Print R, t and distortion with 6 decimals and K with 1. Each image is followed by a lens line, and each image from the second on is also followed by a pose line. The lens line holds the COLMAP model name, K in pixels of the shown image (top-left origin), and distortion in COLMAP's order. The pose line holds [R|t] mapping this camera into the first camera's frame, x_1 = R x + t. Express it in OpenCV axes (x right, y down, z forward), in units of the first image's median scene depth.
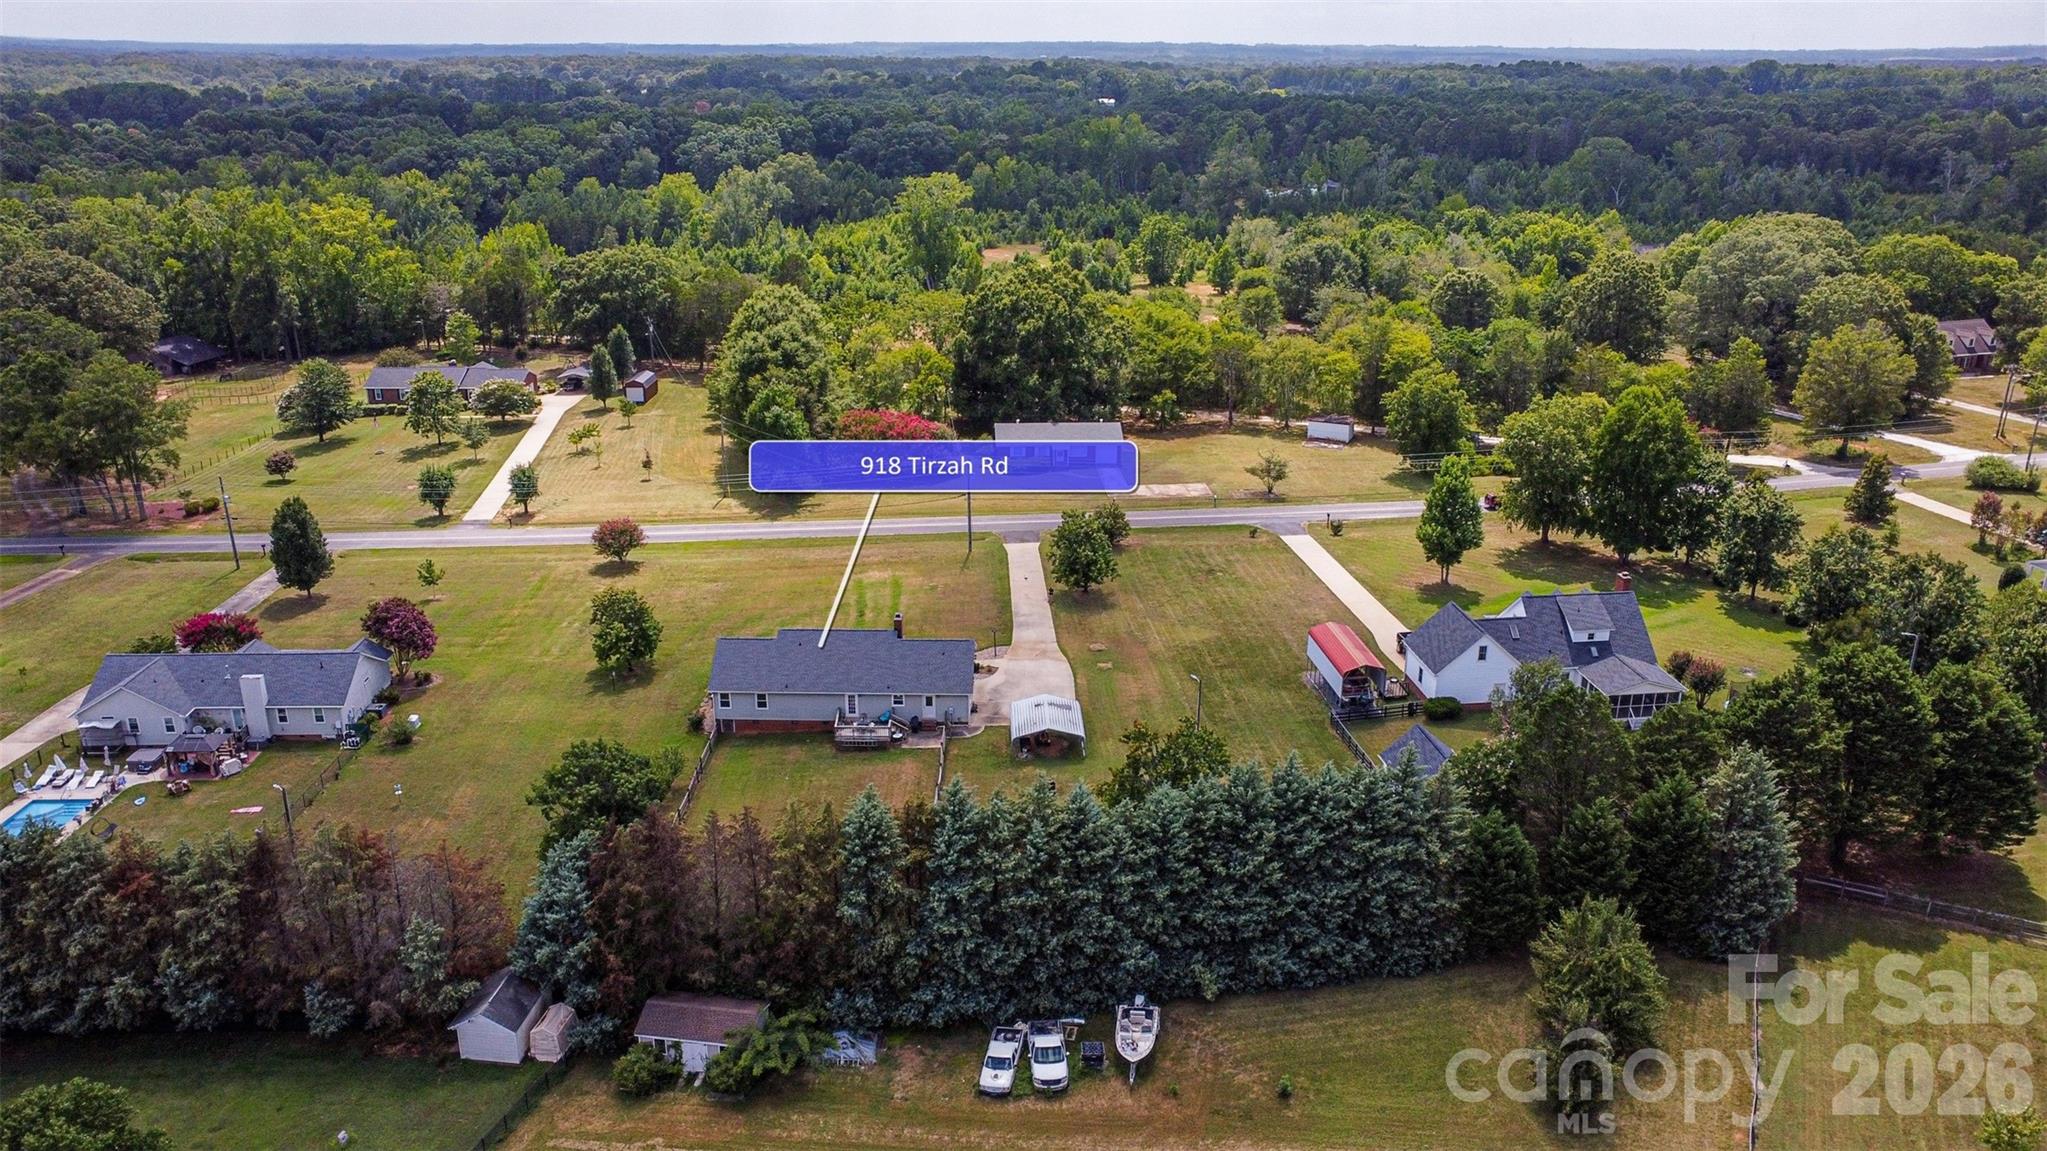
lens RADIAL K [[1487.8, 0, 1014.9], [0, 1487.8, 608.0], [0, 0, 1]] dist [-0.143100, 0.190552]
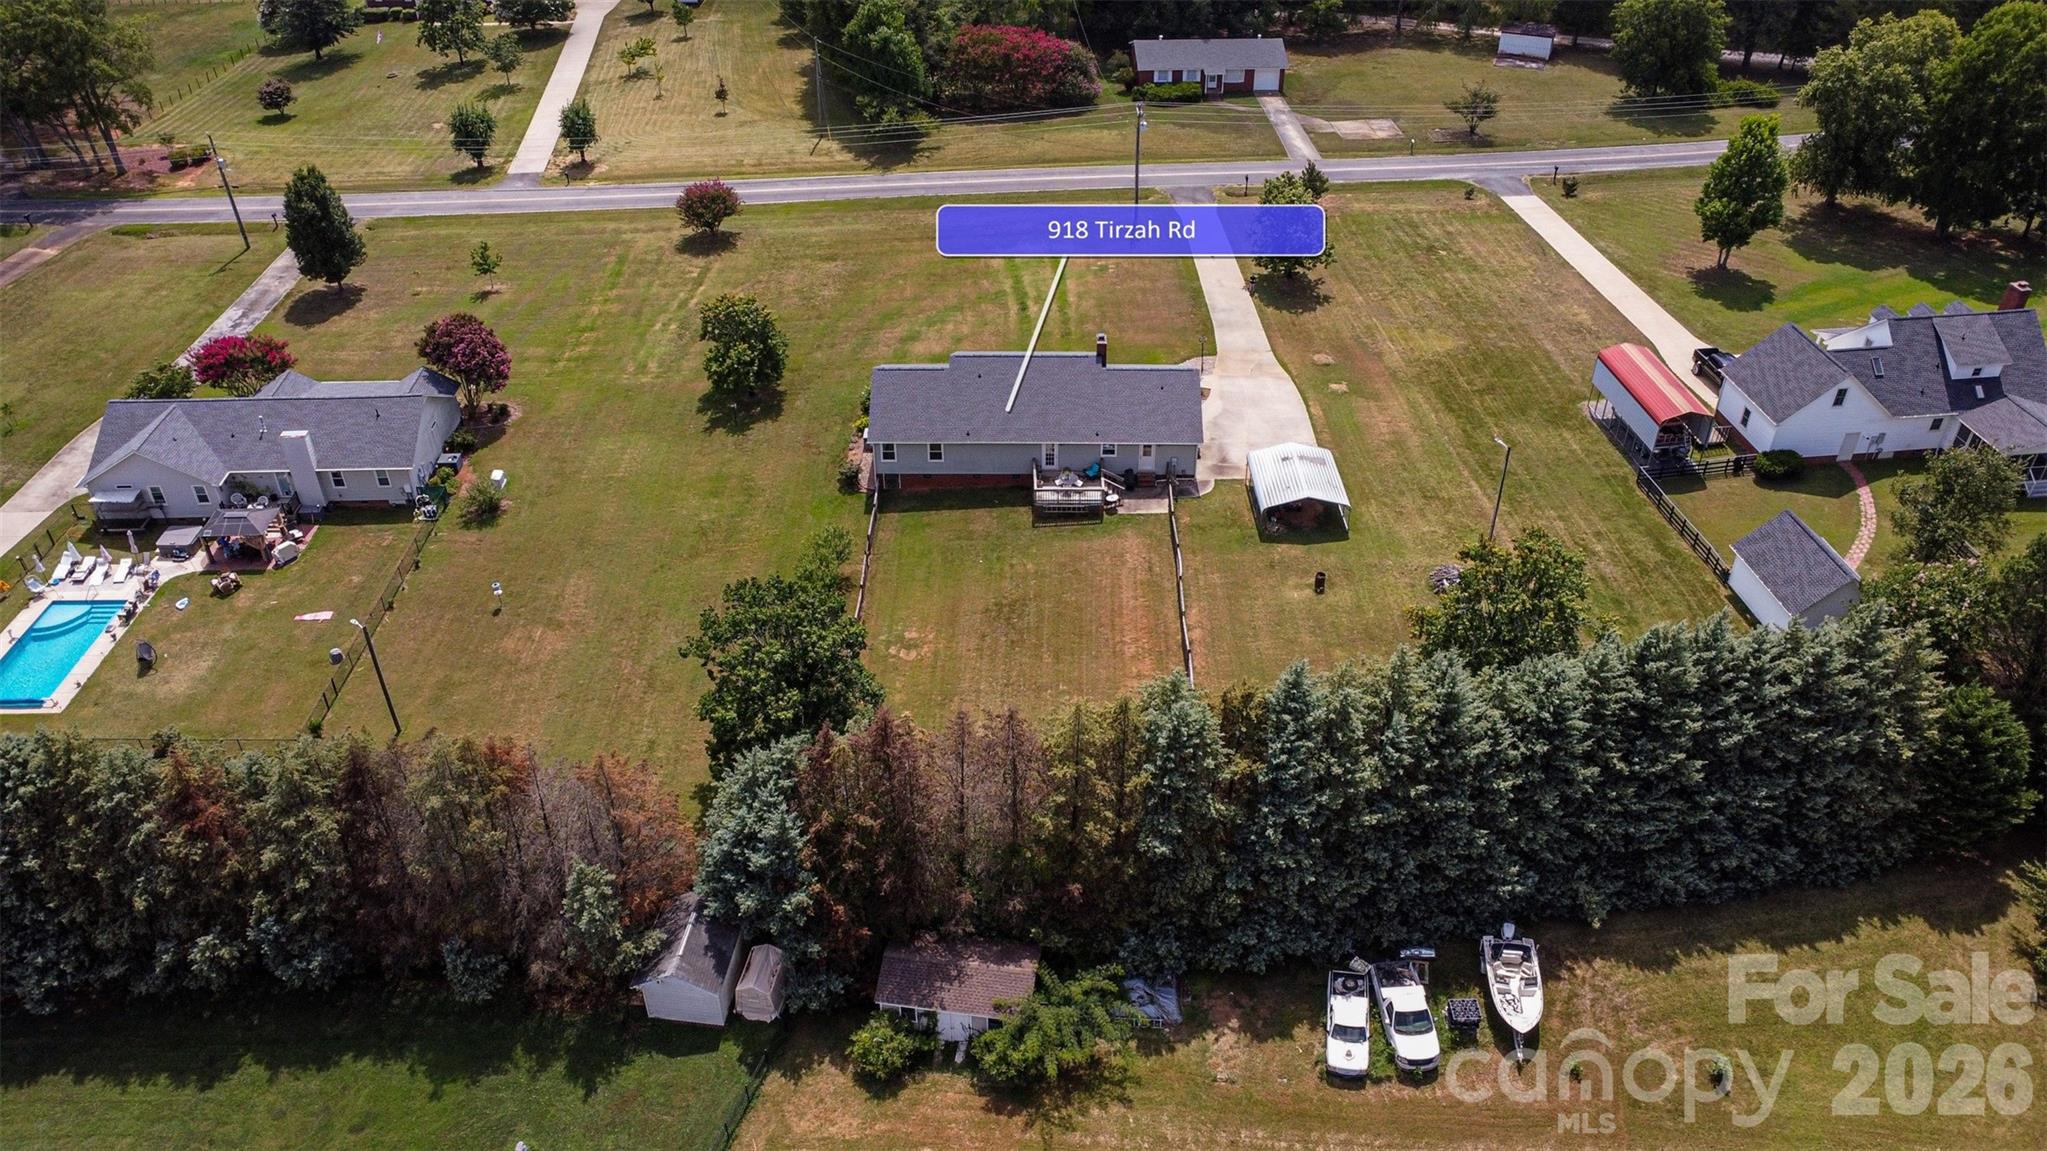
lens RADIAL K [[1487.8, 0, 1014.9], [0, 1487.8, 608.0], [0, 0, 1]] dist [-0.143100, 0.190552]
pose [[0.999889, -0.000264, -0.014870, -0.121854], [0.004415, 0.960034, 0.279850, -0.085021], [0.014202, -0.279885, 0.959929, 0.219875]]
